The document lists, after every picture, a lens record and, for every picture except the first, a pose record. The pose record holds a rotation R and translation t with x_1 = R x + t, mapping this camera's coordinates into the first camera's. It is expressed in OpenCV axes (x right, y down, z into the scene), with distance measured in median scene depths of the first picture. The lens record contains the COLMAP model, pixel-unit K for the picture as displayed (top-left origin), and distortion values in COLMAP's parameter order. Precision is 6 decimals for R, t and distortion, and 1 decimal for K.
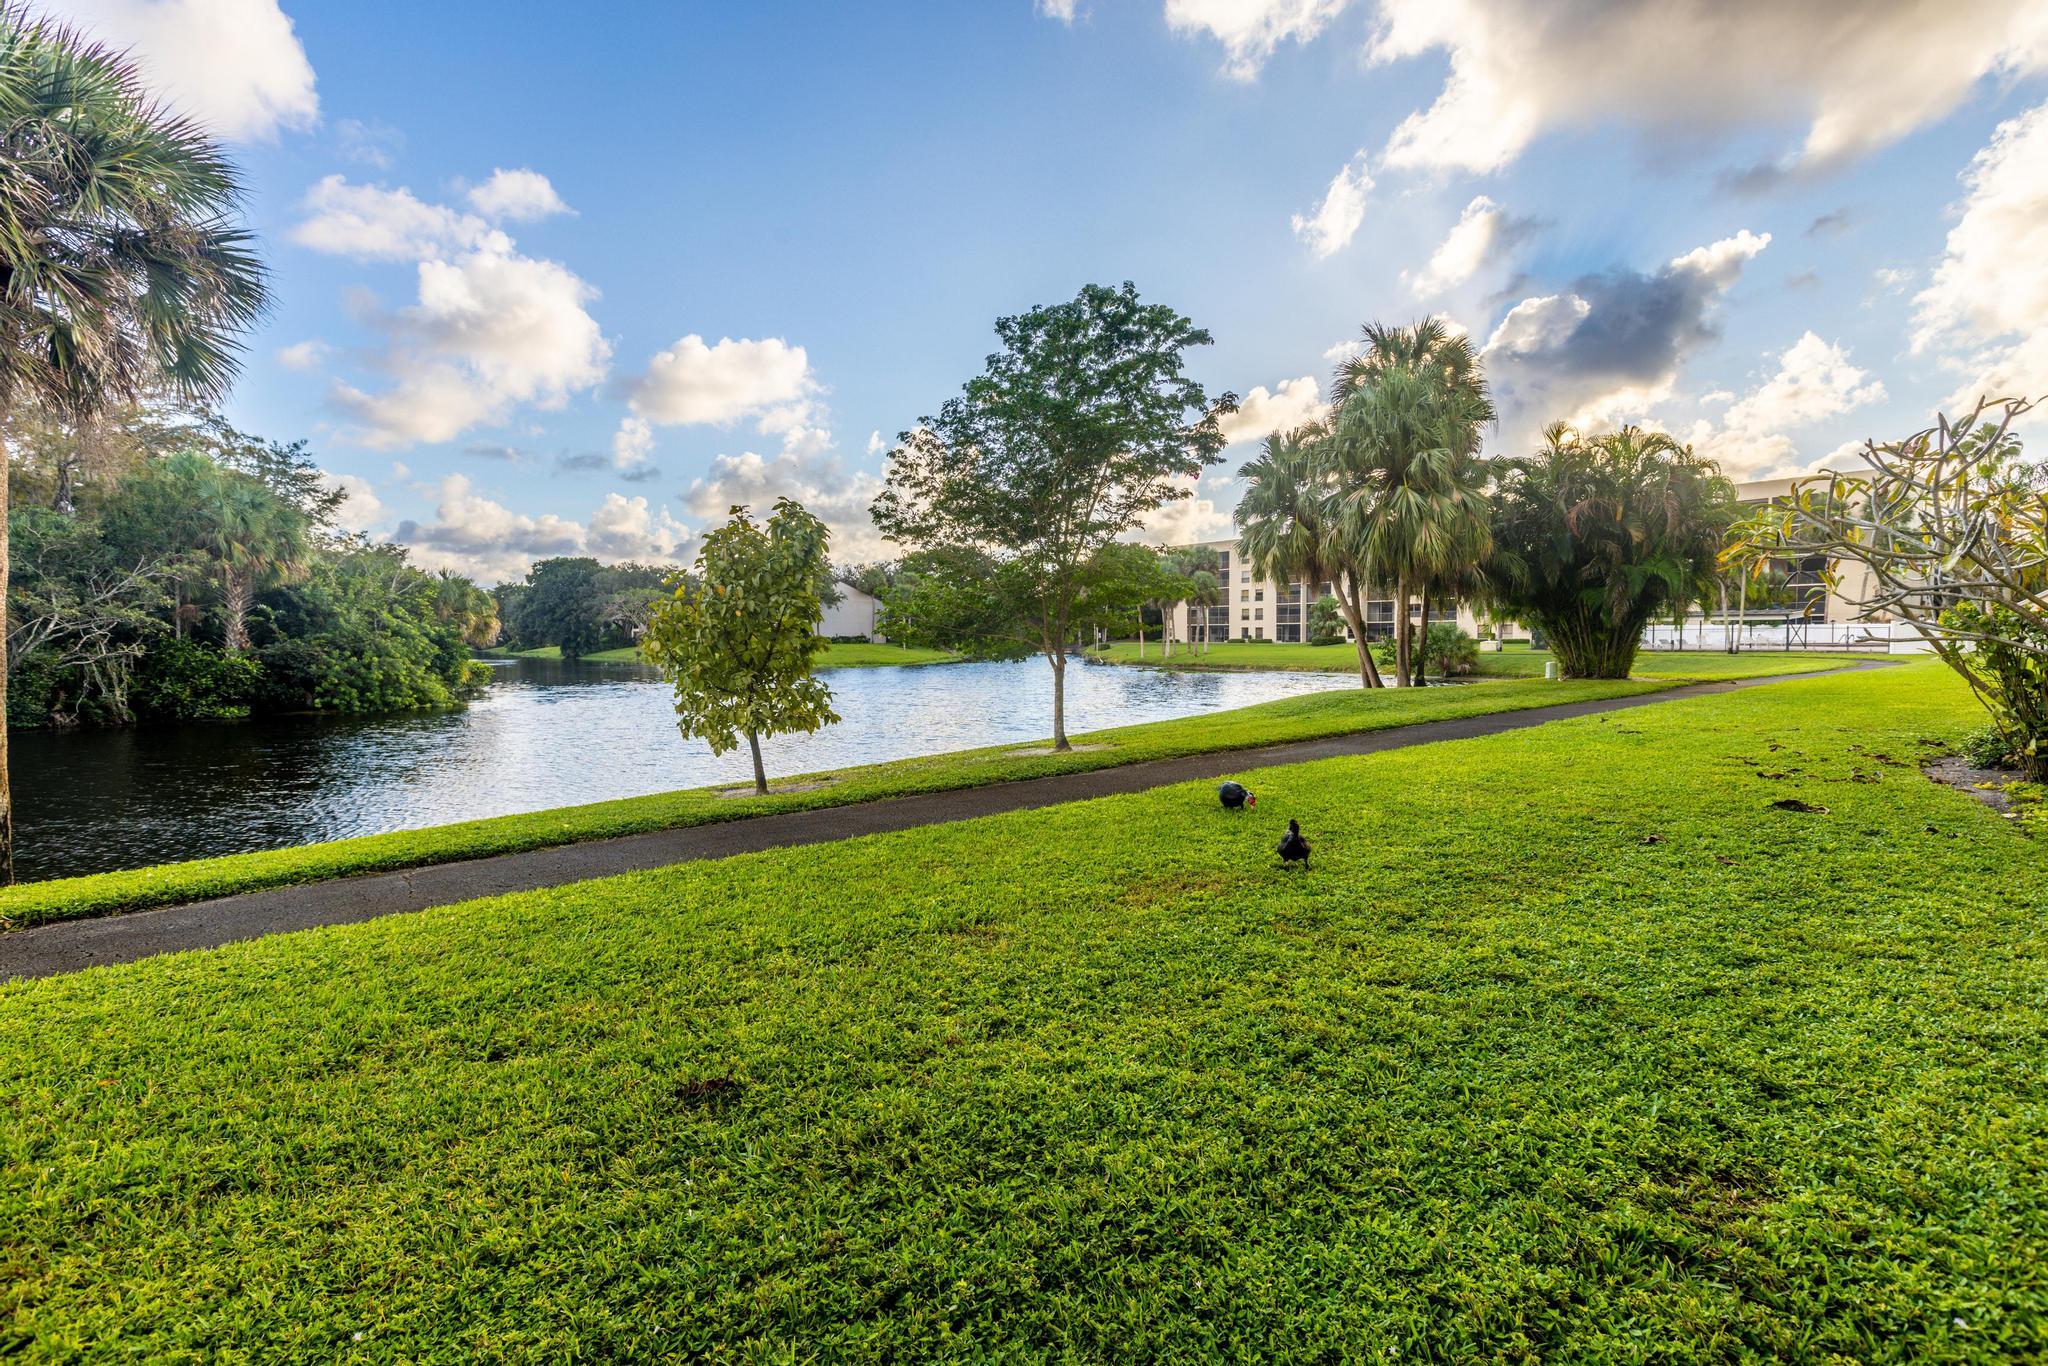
lens RADIAL K [[916.6, 0, 1034.1], [0, 916.6, 674.6], [0, 0, 1]] dist [0.003211, -0.001203]
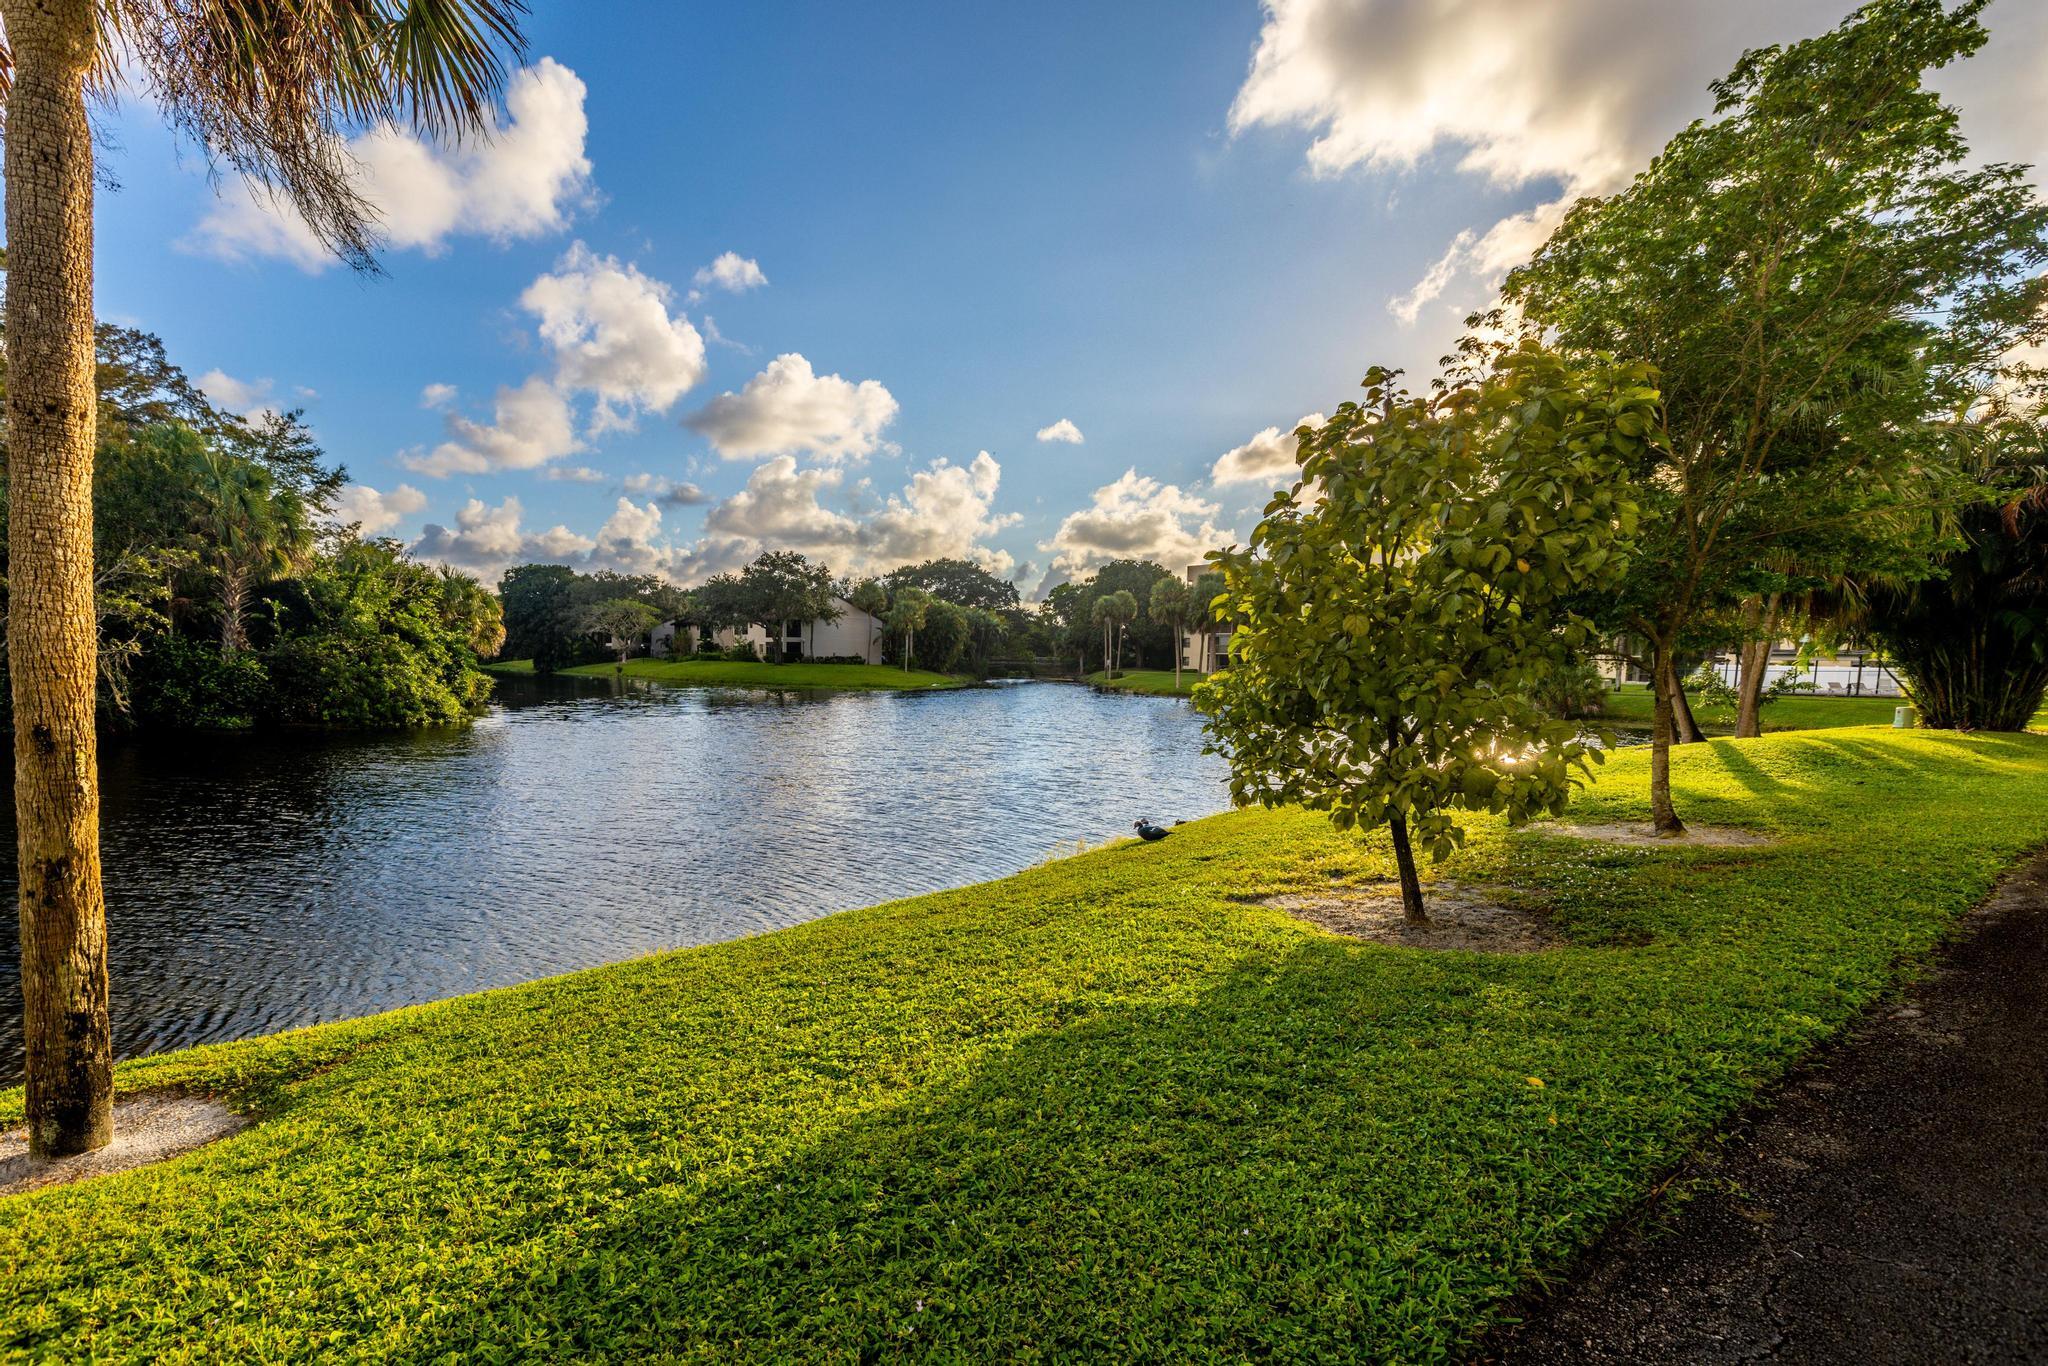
lens RADIAL K [[974.0, 0, 957.8], [0, 974.0, 759.3], [0, 0, 1]] dist [0.000428, -0.000868]
pose [[0.998299, 0.030091, -0.049934, -0.122011], [-0.027154, 0.997919, 0.058485, 0.002635], [0.051590, -0.057030, 0.997039, 0.096759]]
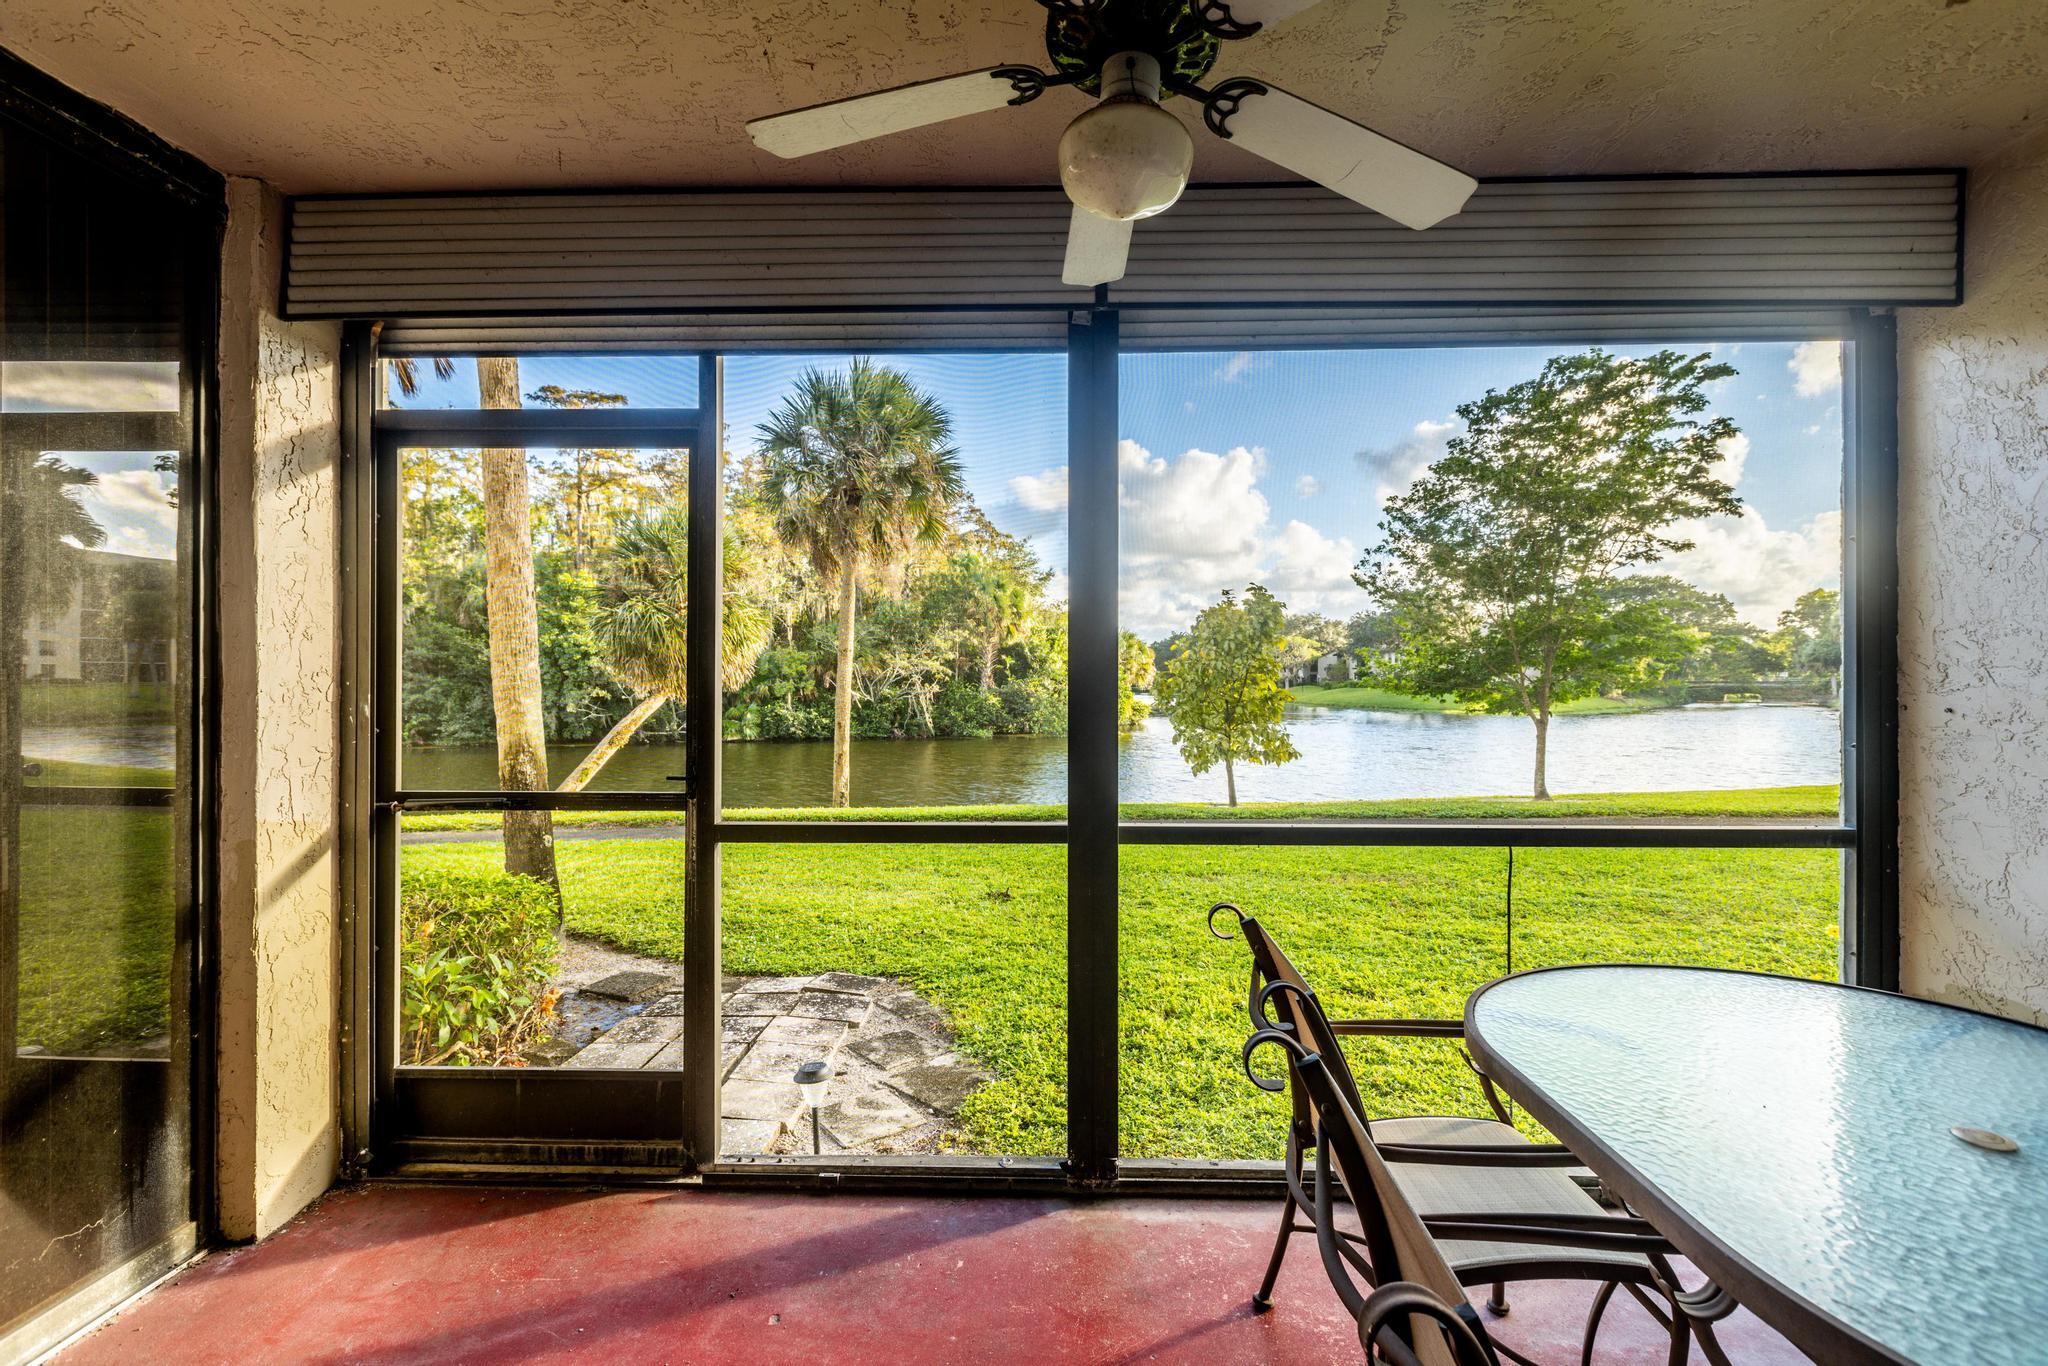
lens RADIAL K [[916.6, 0, 1050.5], [0, 916.6, 692.7], [0, 0, 1]] dist [0.003211, -0.001203]
pose [[0.787707, 0.016141, -0.615839, 0.067826], [-0.033209, 0.999316, -0.016285, -0.001385], [0.615155, 0.033279, 0.787704, -0.044412]]
